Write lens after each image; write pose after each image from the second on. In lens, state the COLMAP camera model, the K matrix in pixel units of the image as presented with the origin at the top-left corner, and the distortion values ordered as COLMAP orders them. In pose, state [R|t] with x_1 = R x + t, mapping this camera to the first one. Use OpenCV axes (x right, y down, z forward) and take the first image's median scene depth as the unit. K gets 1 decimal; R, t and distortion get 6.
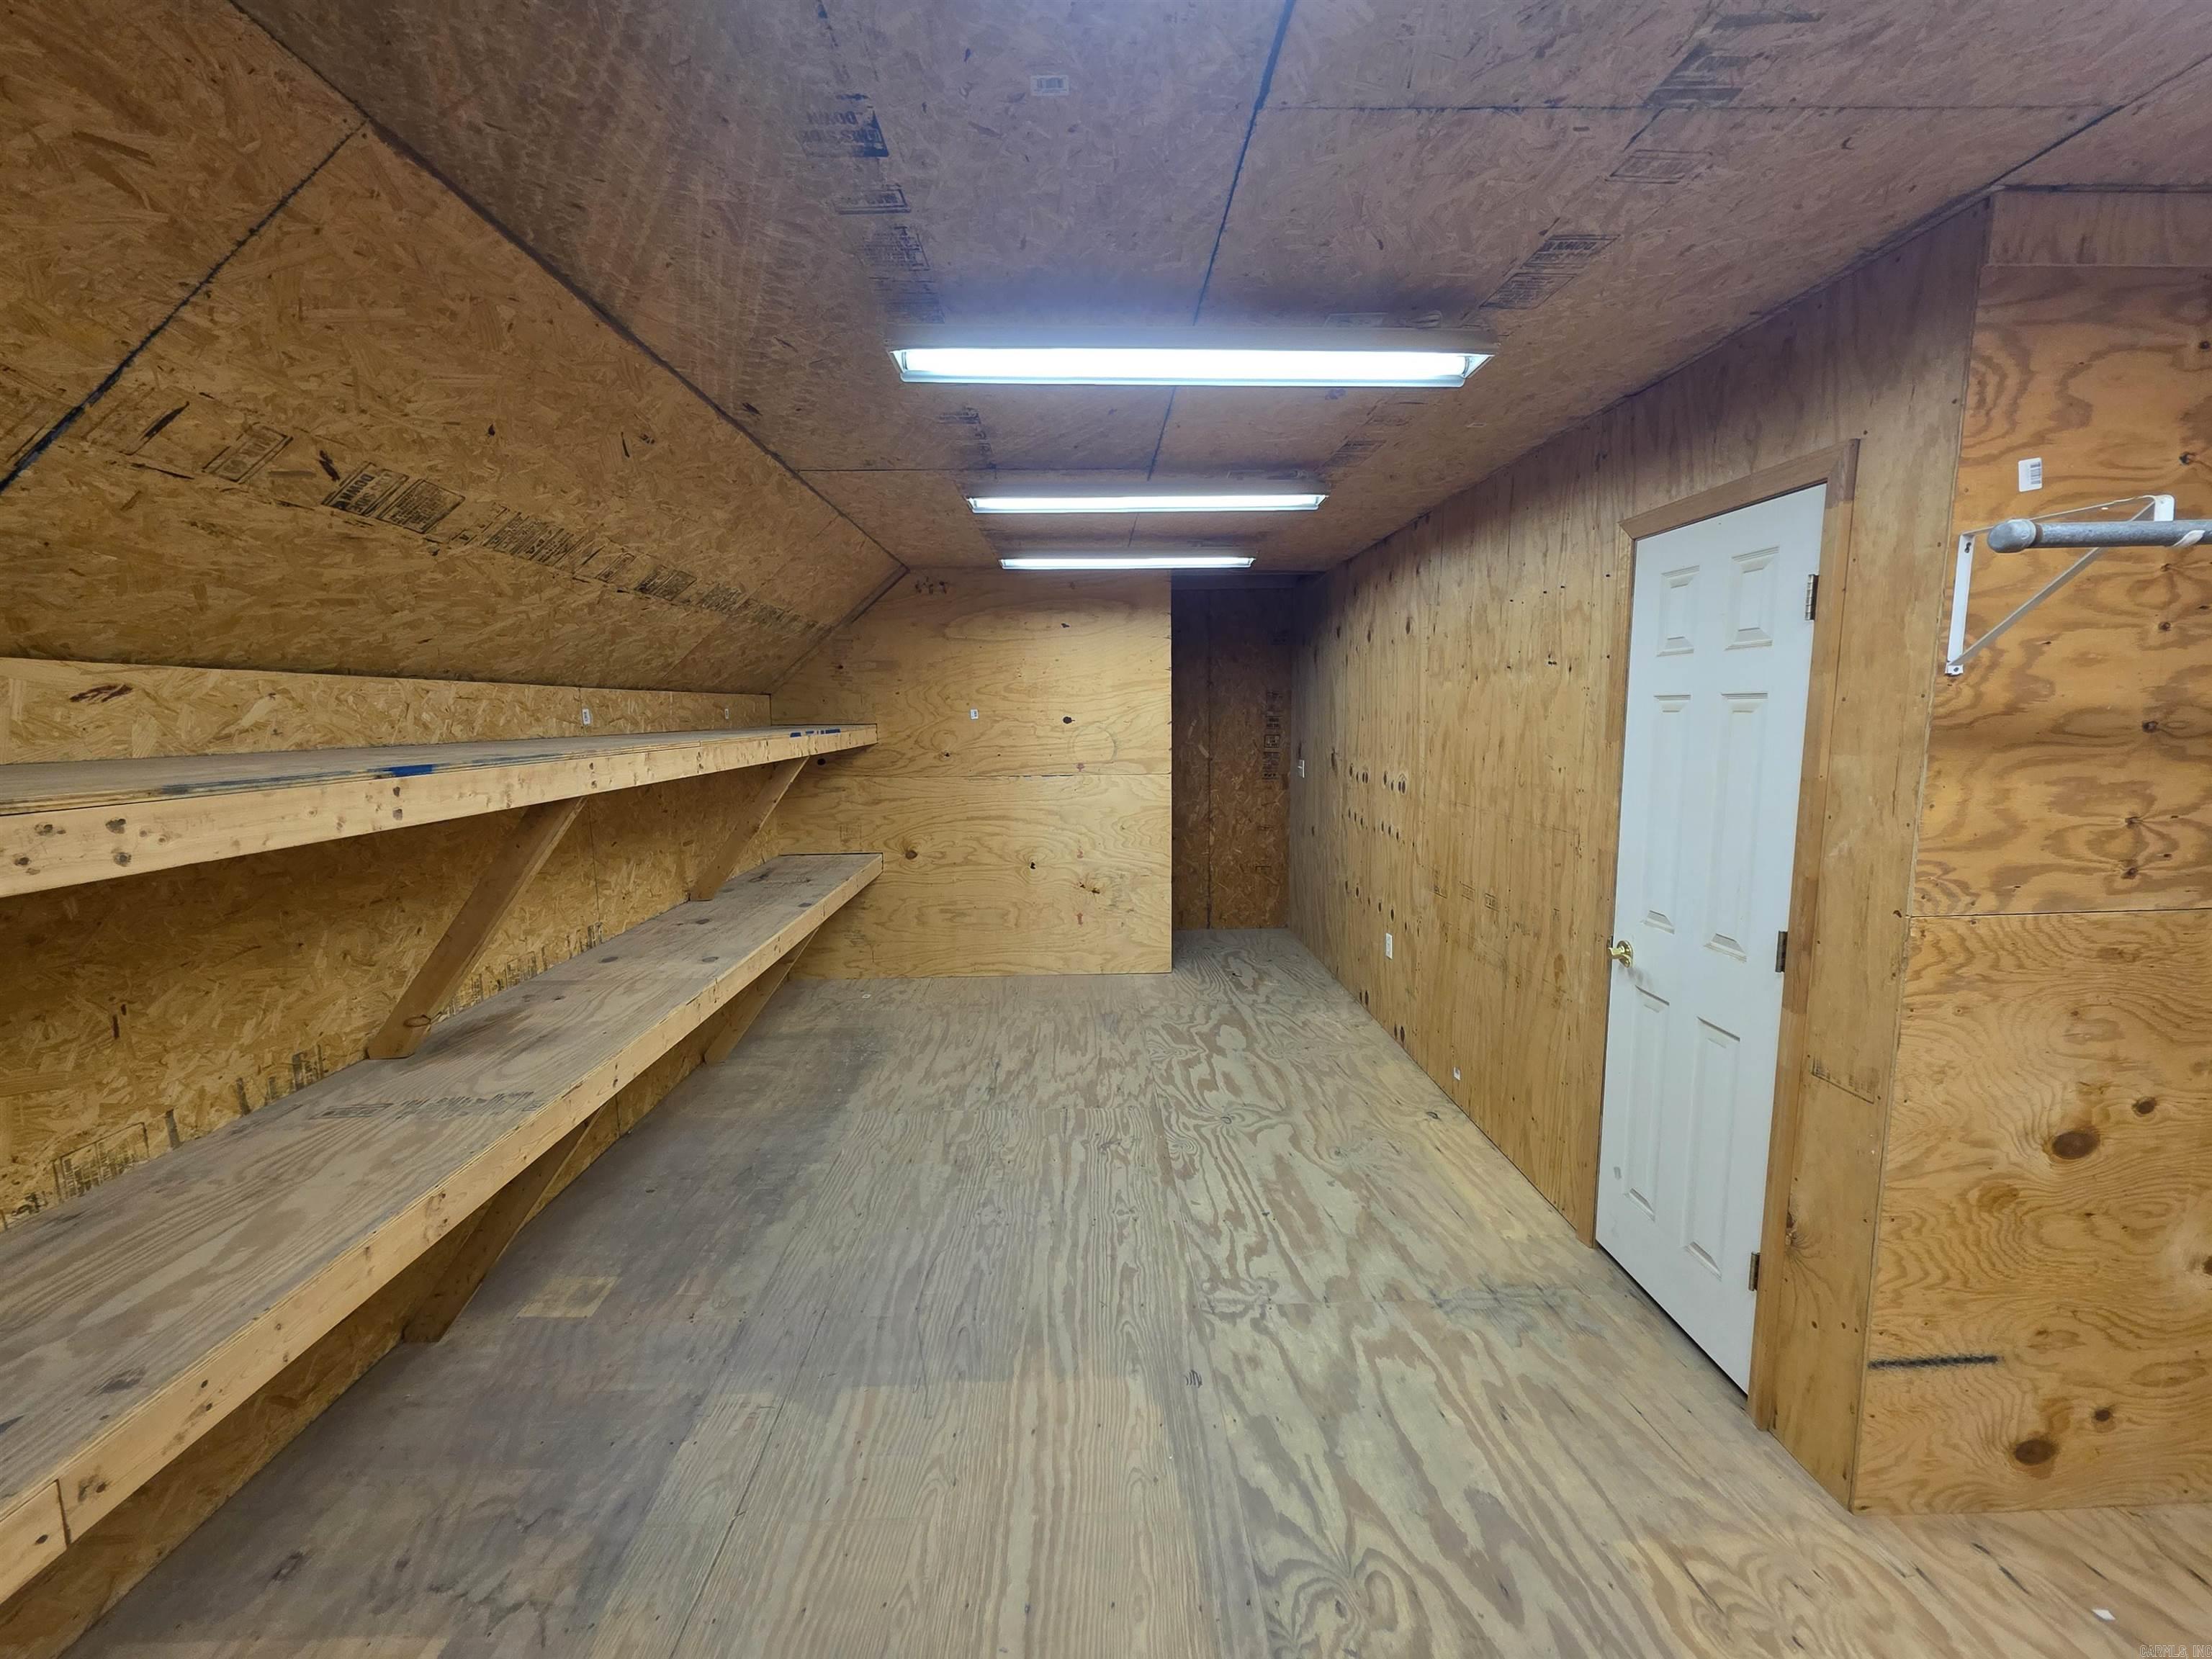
lens RADIAL K [[873.4, 0, 1104.6], [0, 873.4, 825.5], [0, 0, 1]] dist [0.000802, -0.000523]
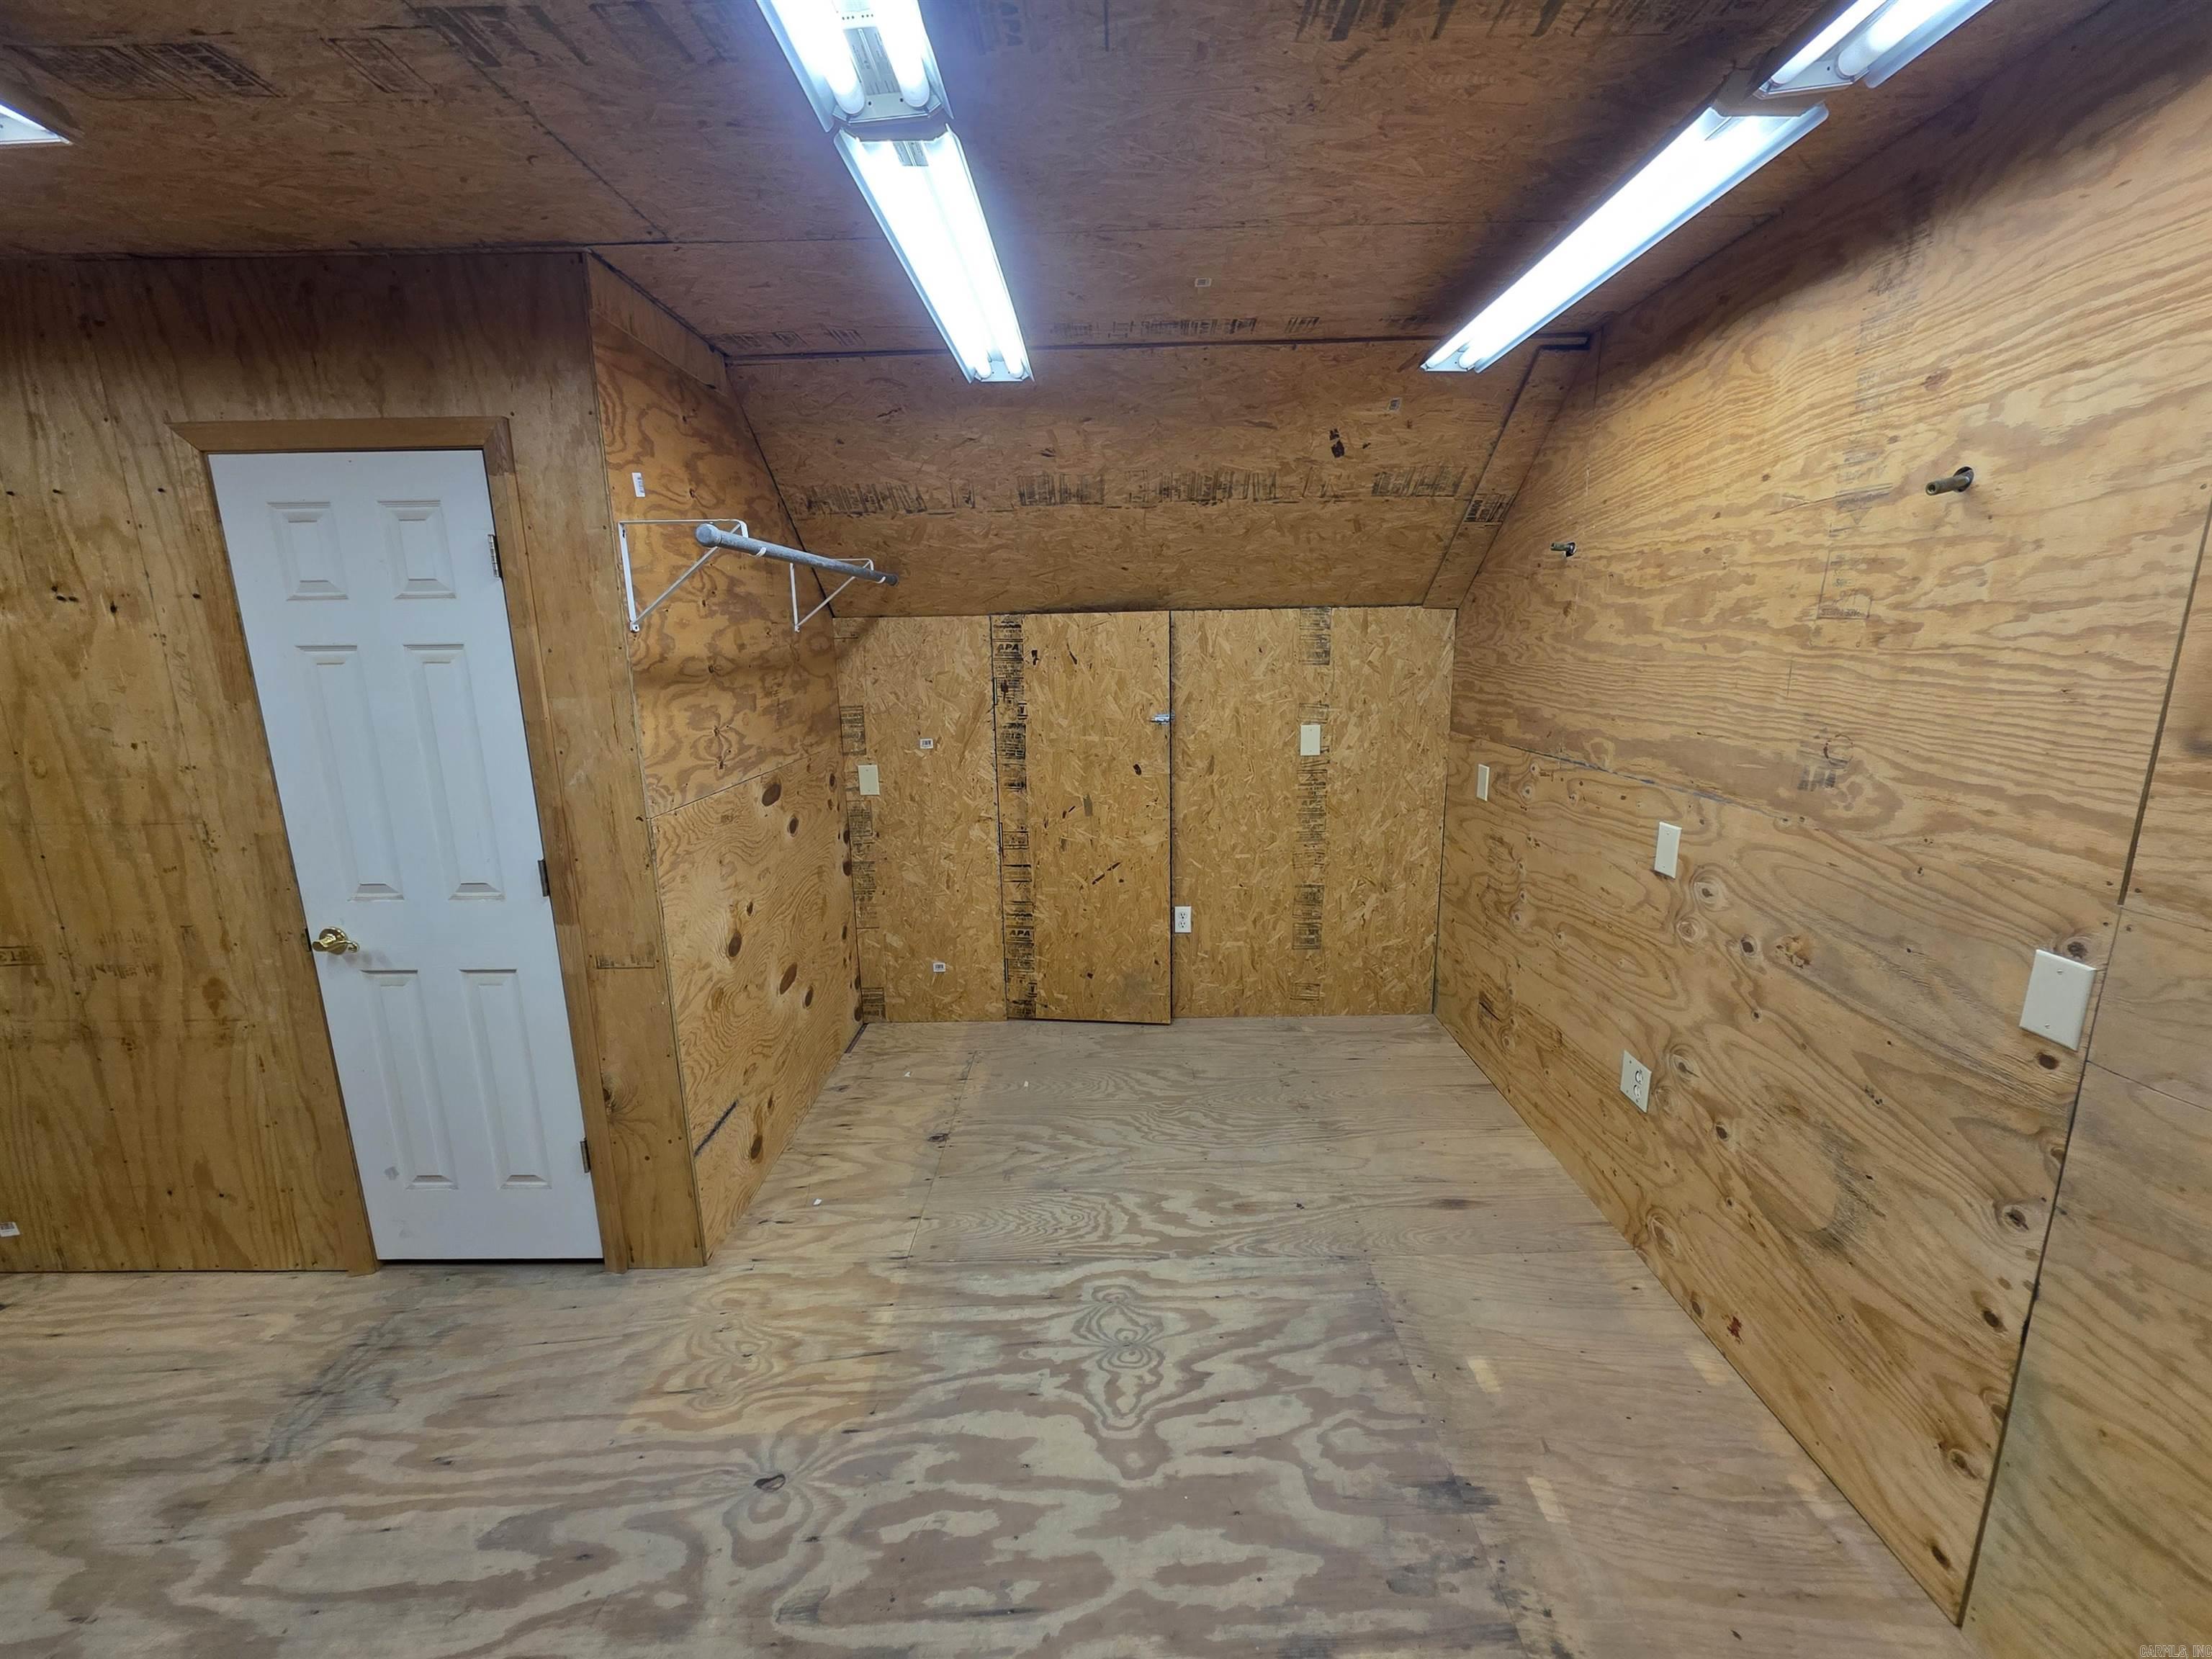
lens RADIAL K [[873.4, 0, 1104.6], [0, 873.4, 825.5], [0, 0, 1]] dist [0.000802, -0.000523]
pose [[0.040544, -0.190903, 0.980771, -0.297652], [0.141924, 0.972726, 0.183470, -0.025587], [-0.989047, 0.131756, 0.066532, 0.217042]]
